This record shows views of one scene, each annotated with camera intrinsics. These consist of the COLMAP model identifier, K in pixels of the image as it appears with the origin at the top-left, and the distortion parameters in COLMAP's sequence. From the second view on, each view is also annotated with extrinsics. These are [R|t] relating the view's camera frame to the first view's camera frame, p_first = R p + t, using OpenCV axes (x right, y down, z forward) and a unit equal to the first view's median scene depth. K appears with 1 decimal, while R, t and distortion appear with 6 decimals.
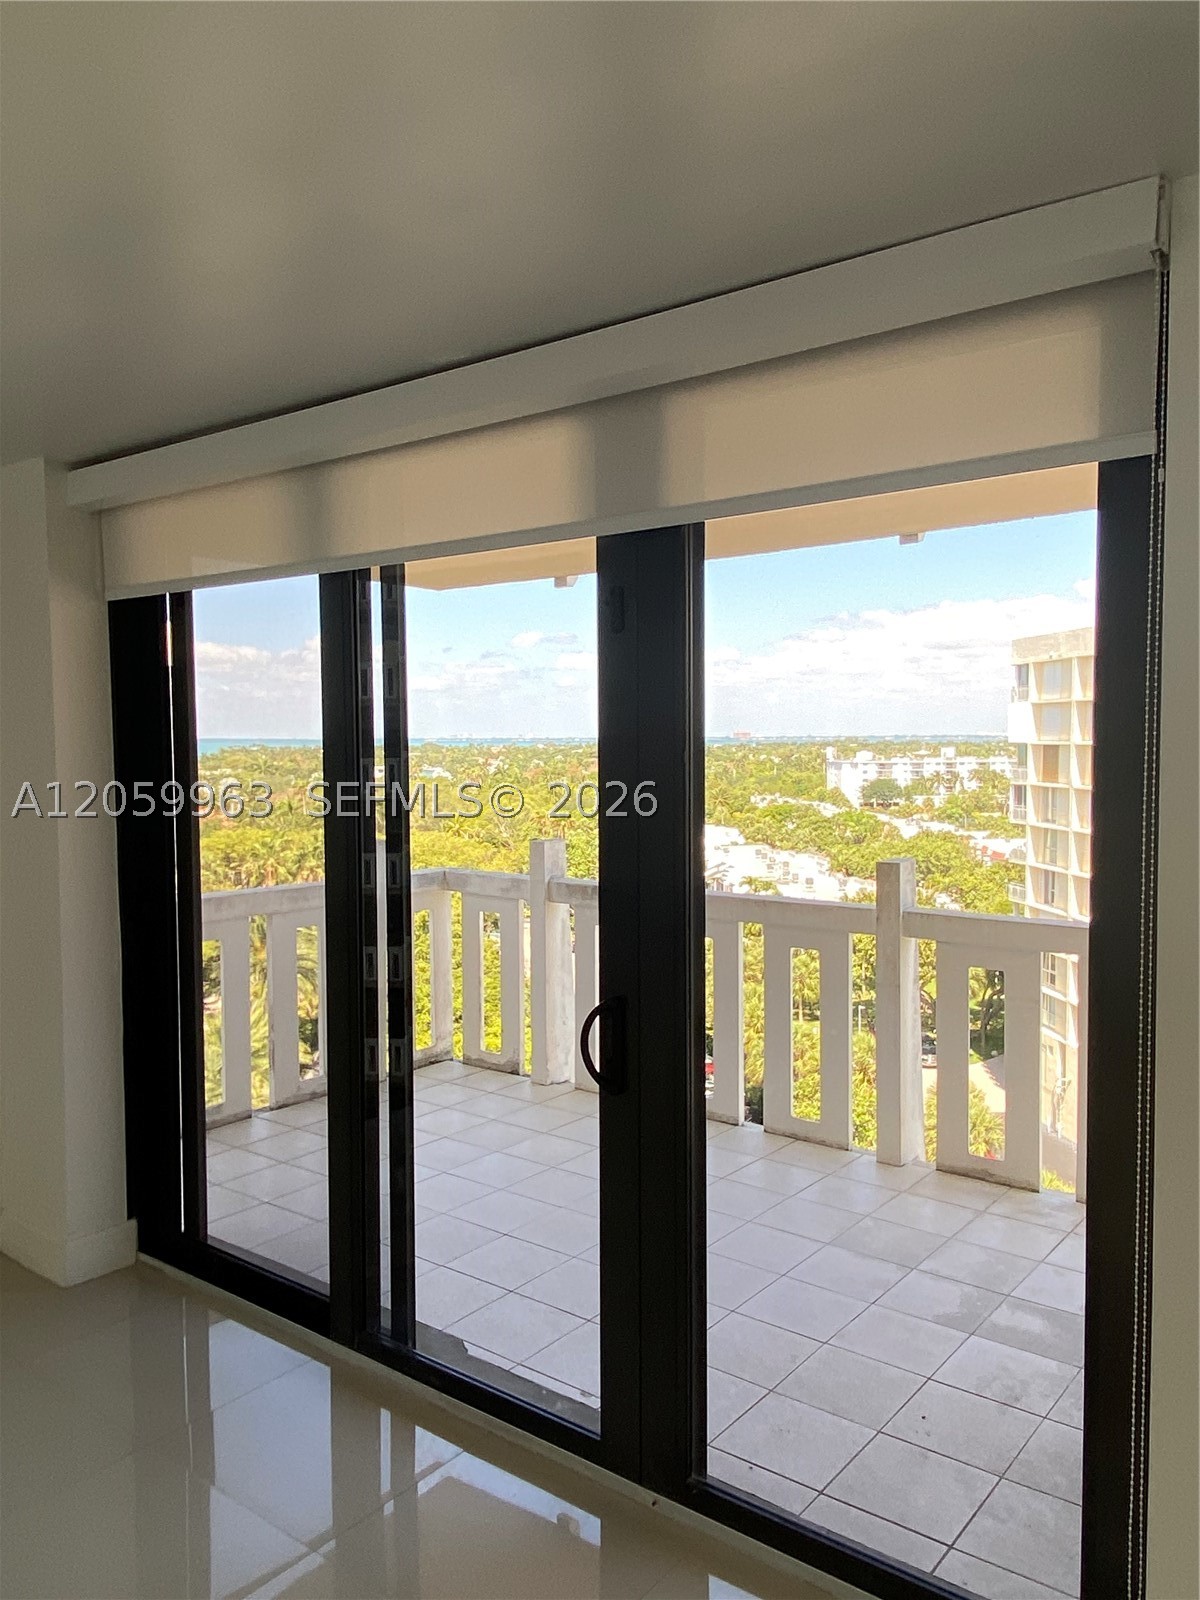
lens RADIAL K [[1206.0, 0, 593.1], [0, 1206.0, 787.6], [0, 0, 1]] dist [0.021222, 0.001824]
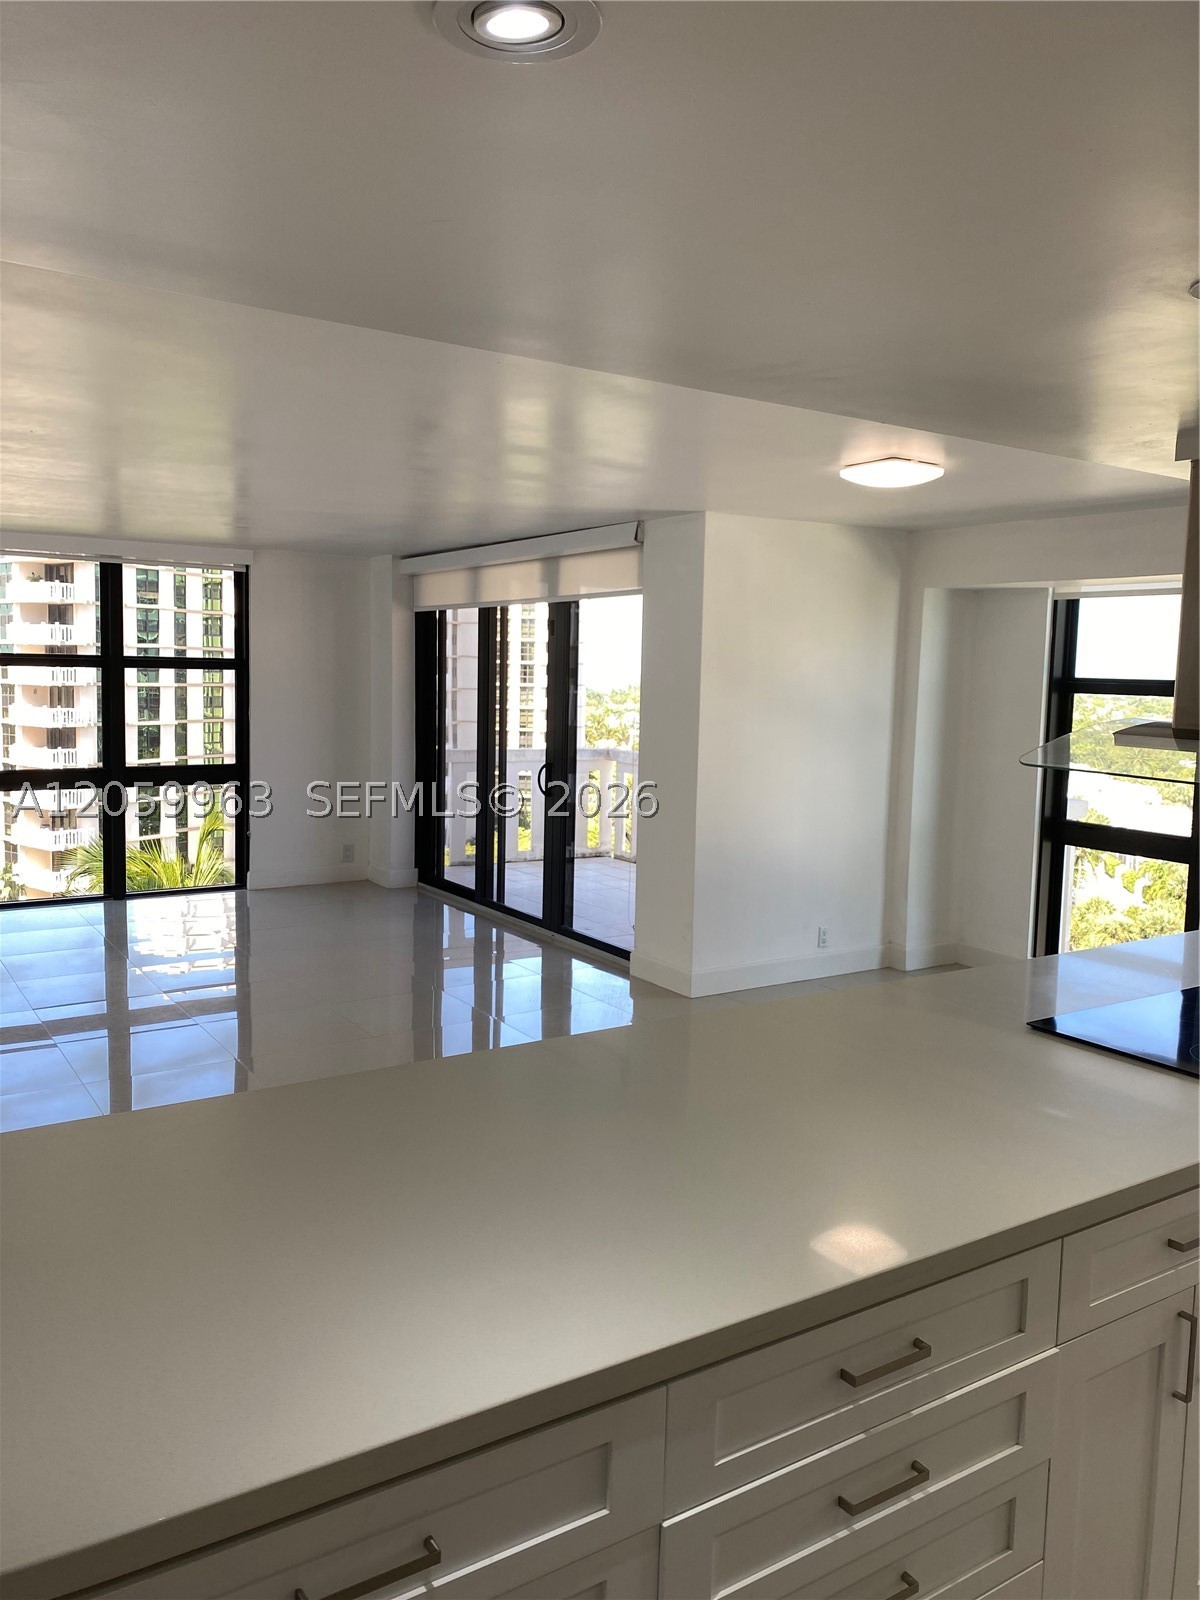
lens RADIAL K [[1218.0, 0, 604.2], [0, 1218.0, 803.0], [0, 0, 1]] dist [0.010616, 0.001078]
pose [[0.949331, 0.062437, -0.308013, 0.771397], [-0.043391, 0.996720, 0.068308, 0.043686], [0.311268, -0.051482, 0.948927, -1.274948]]
